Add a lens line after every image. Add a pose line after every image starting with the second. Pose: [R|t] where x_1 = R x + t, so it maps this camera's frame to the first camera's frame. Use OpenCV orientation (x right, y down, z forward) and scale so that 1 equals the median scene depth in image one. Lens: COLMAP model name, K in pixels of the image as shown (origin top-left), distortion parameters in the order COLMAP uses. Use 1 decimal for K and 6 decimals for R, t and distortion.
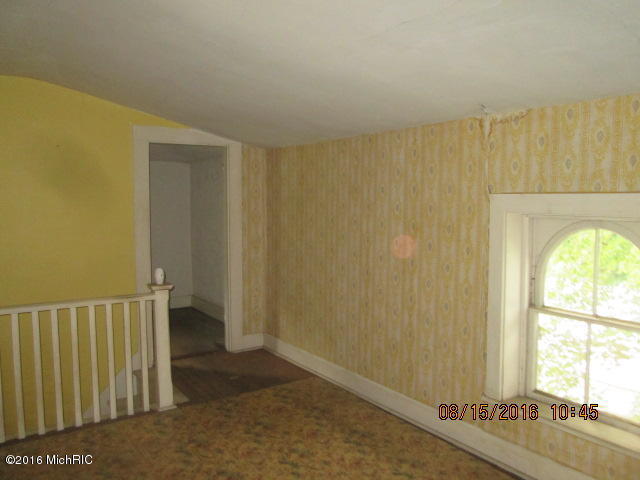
lens RADIAL K [[545.3, 0, 320.2], [0, 545.3, 223.4], [0, 0, 1]] dist [-0.048070, -0.004605]
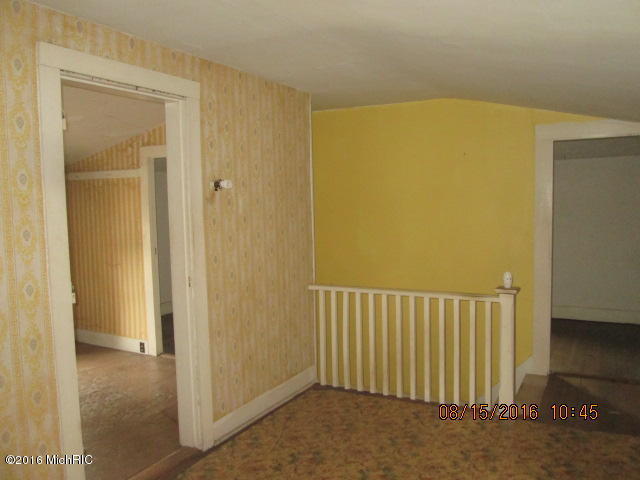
lens RADIAL K [[530.8, 0, 322.7], [0, 530.8, 242.4], [0, 0, 1]] dist [-0.043481, 0.007681]
pose [[0.473521, 0.063853, -0.878465, 0.400823], [-0.028041, 0.997956, 0.057424, -0.017113], [0.880336, -0.002559, 0.474344, 0.267535]]
